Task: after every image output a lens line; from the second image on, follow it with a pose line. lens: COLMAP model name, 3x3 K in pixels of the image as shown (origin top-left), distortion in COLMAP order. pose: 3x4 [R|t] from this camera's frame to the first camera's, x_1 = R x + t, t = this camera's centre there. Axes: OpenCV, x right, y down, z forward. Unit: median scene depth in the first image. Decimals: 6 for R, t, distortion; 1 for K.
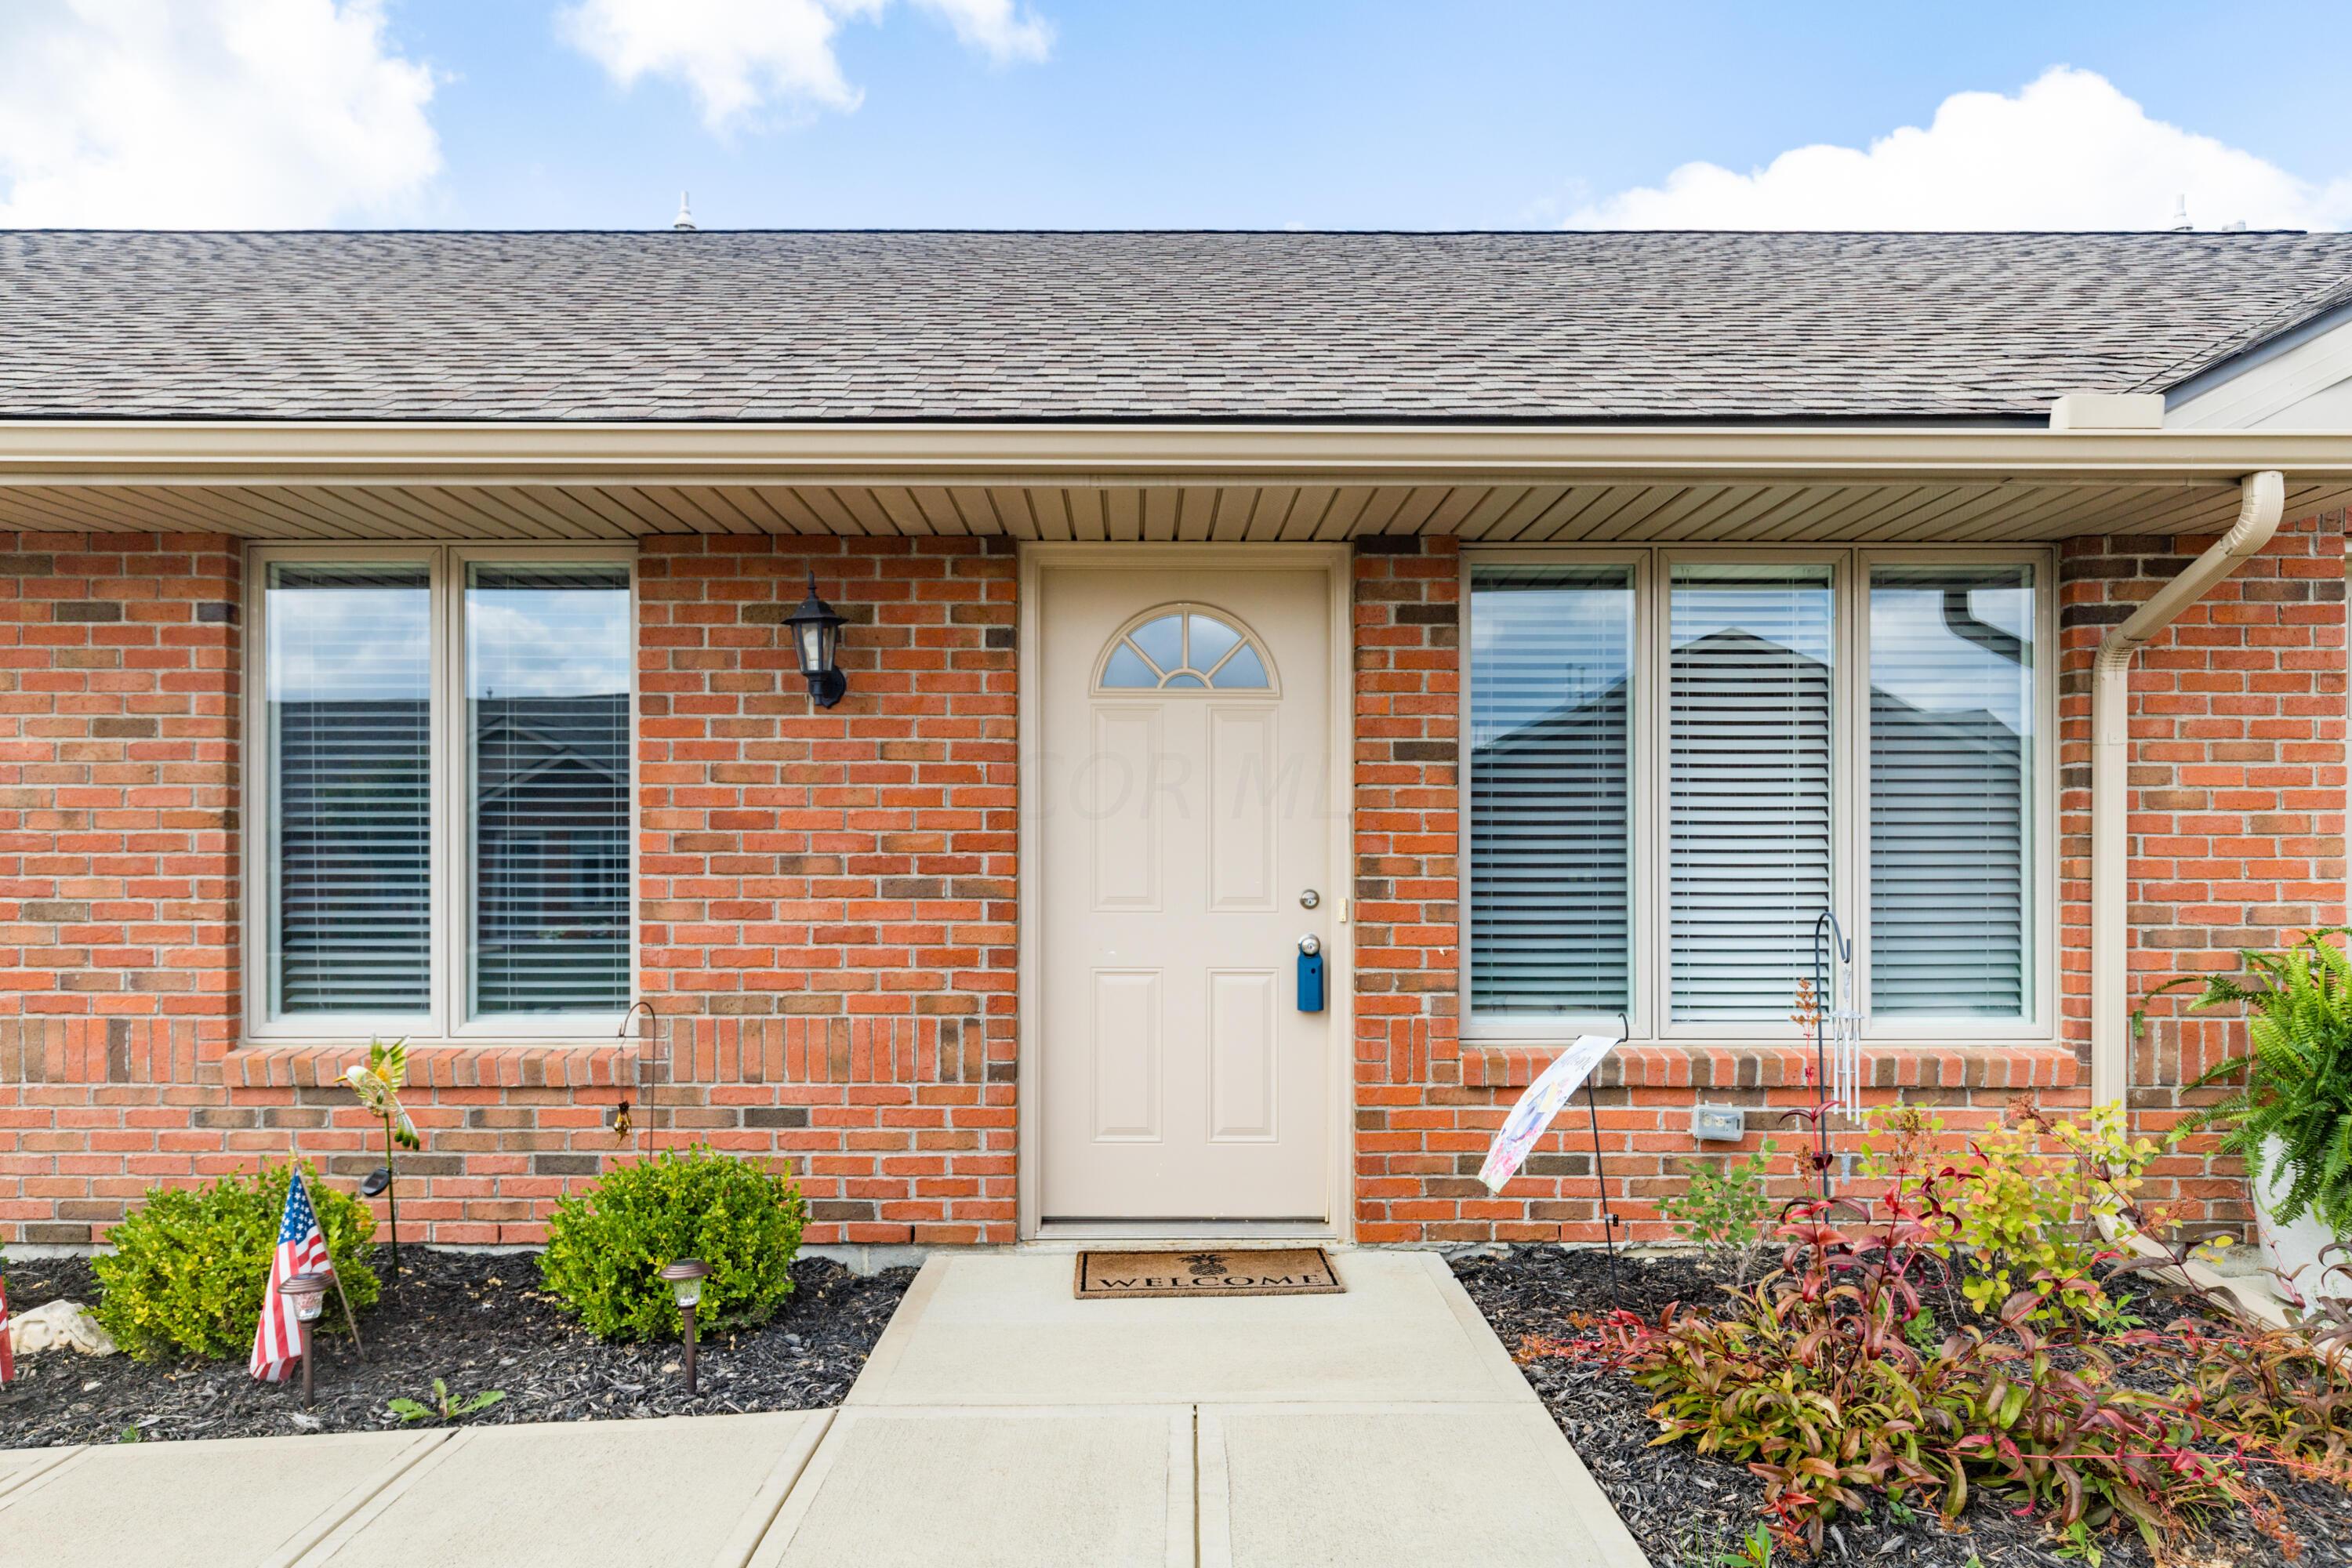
lens RADIAL K [[1597.1, 0, 1181.1], [0, 1597.1, 765.0], [0, 0, 1]] dist [0.005811, 0.000695]
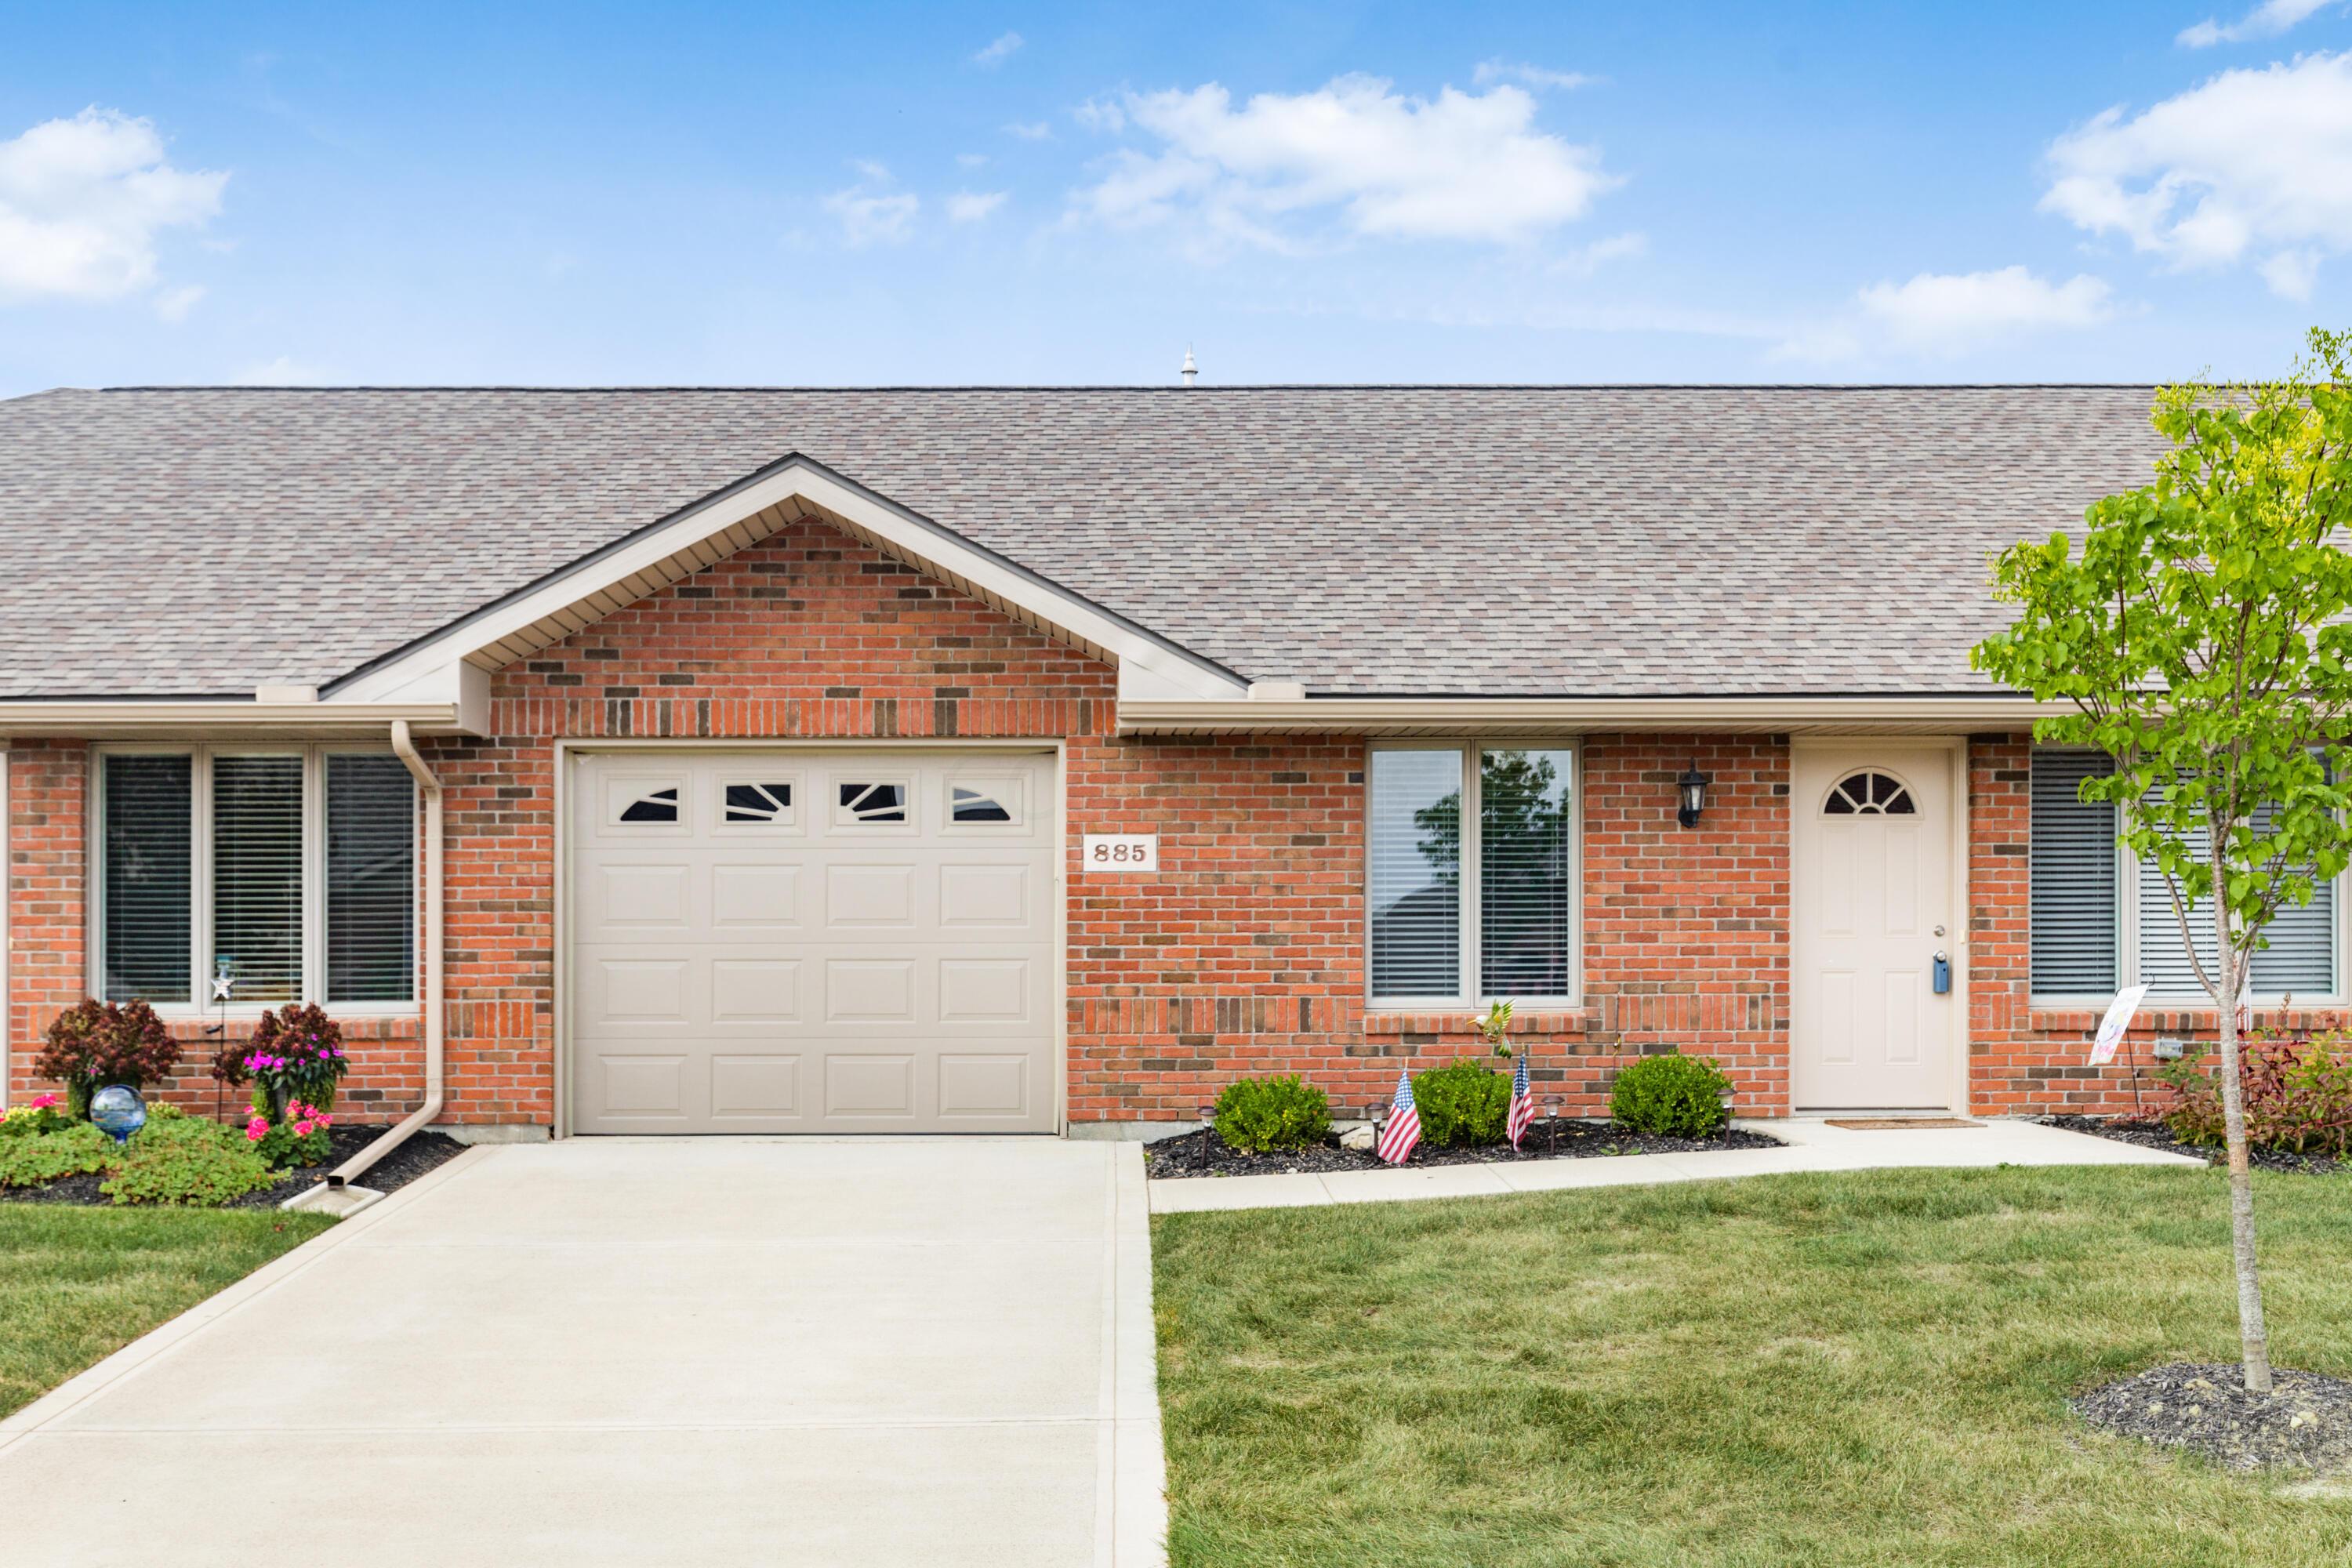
lens RADIAL K [[2357.1, 0, 1166.3], [0, 2357.1, 795.0], [0, 0, 1]] dist [0.012331, 0.000000]
pose [[0.999911, -0.004581, 0.012545, -0.858279], [0.004497, 0.999968, 0.006689, -0.094613], [-0.012575, -0.006632, 0.999899, -1.721409]]
